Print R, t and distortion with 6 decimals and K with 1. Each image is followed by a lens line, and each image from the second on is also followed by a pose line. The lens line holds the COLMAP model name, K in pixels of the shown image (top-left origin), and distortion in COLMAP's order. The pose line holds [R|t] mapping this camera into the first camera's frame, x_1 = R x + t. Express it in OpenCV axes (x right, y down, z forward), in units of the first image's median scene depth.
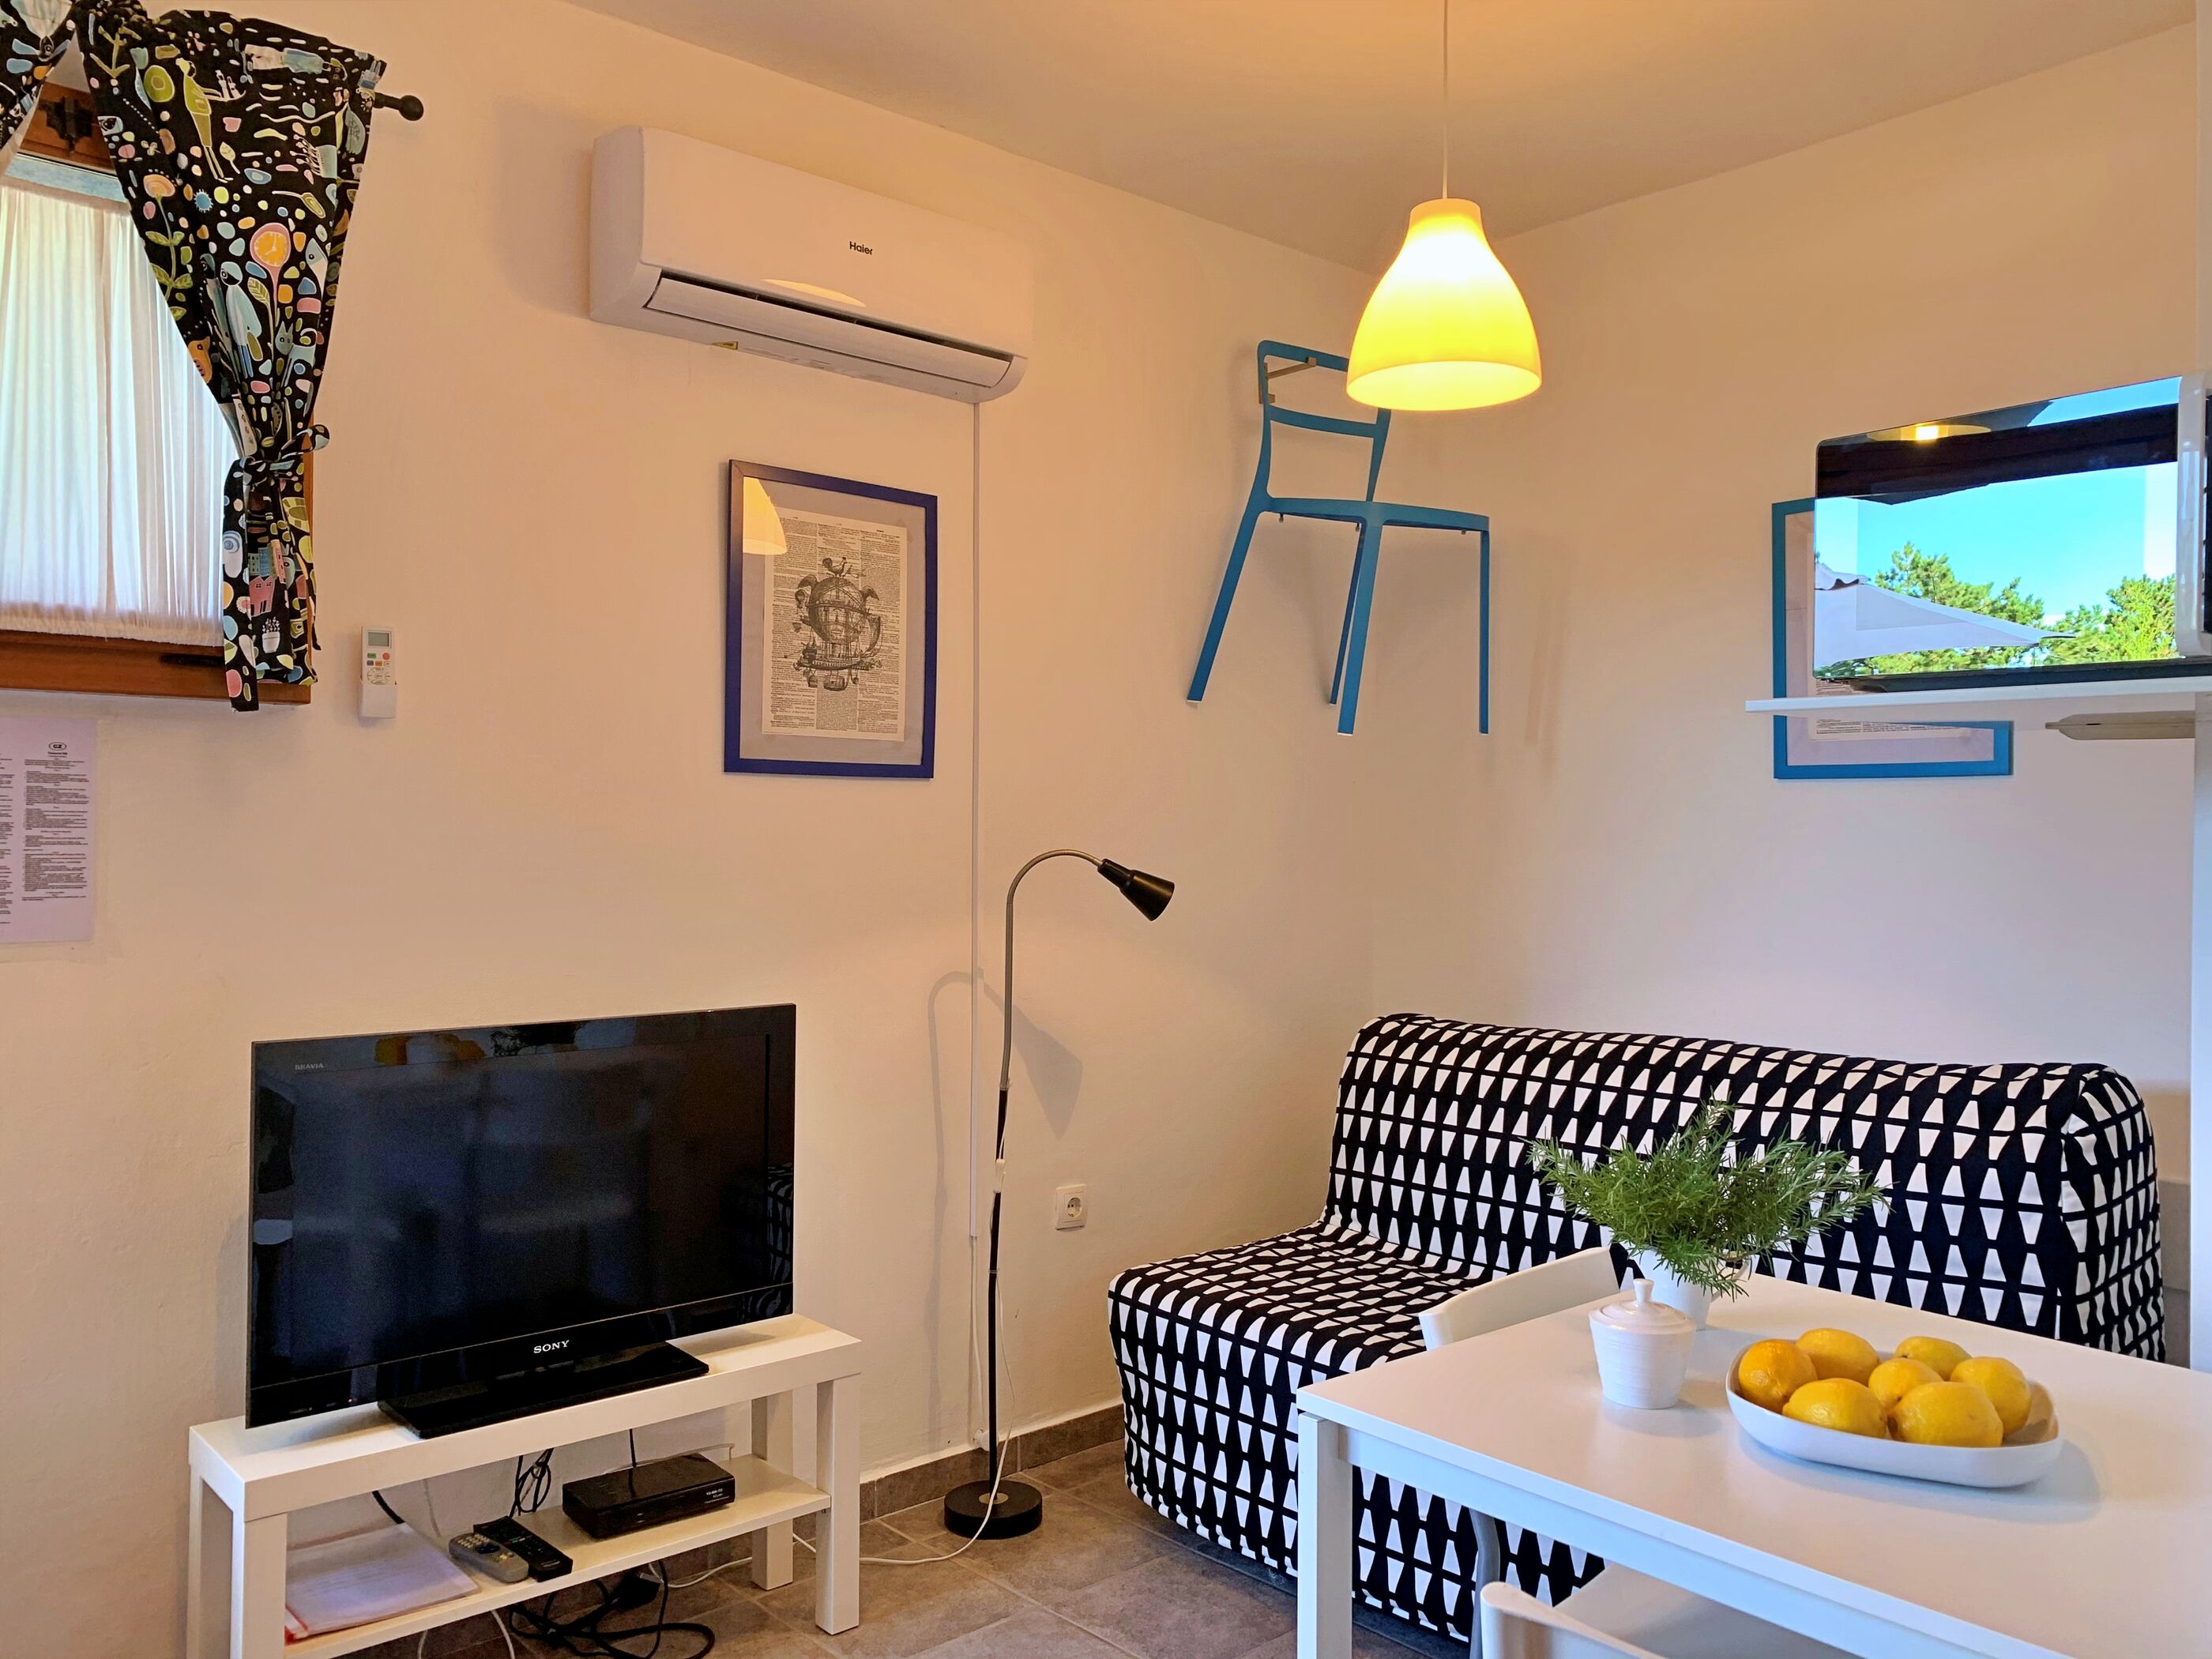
lens RADIAL K [[2013.9, 0, 958.2], [0, 2013.9, 774.3], [0, 0, 1]] dist [0.103759, -0.327243]
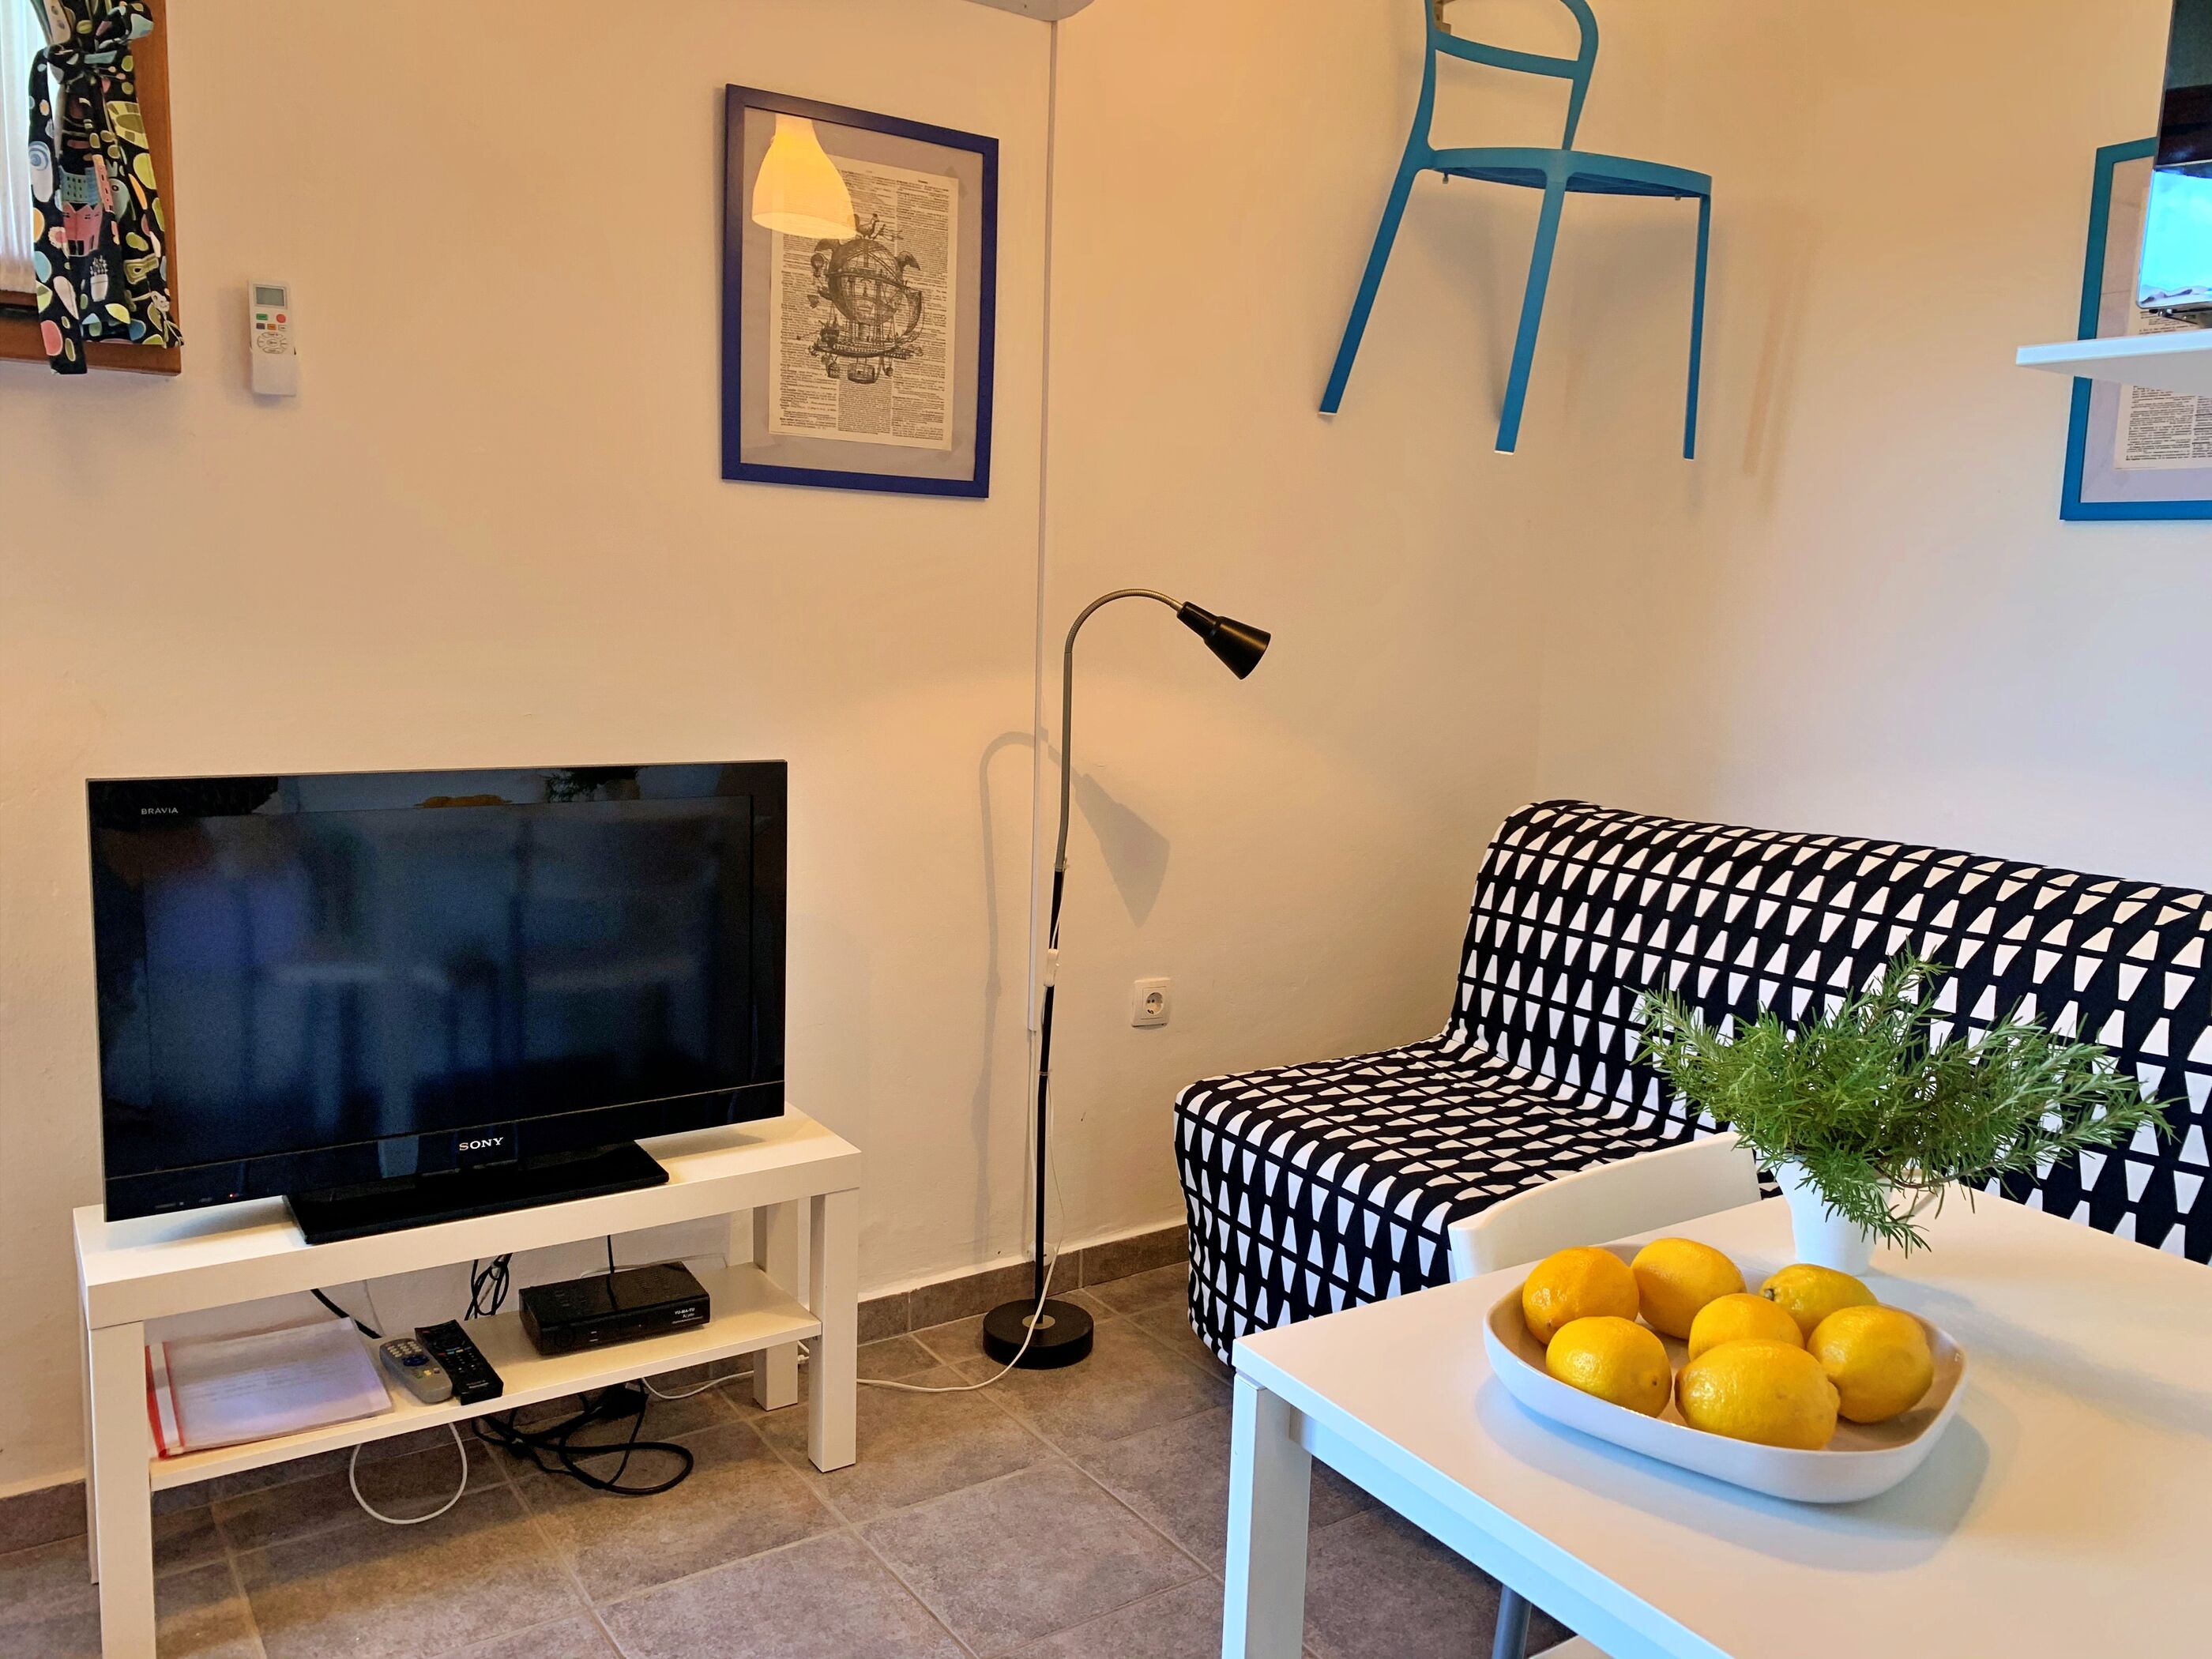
lens RADIAL K [[1696.9, 0, 1106.6], [0, 1696.9, 815.3], [0, 0, 1]] dist [0.012791, -0.014441]
pose [[0.991366, 0.043978, -0.123528, 0.130534], [-0.025447, 0.988694, 0.147769, 0.027691], [0.128630, -0.143350, 0.981277, 0.310486]]
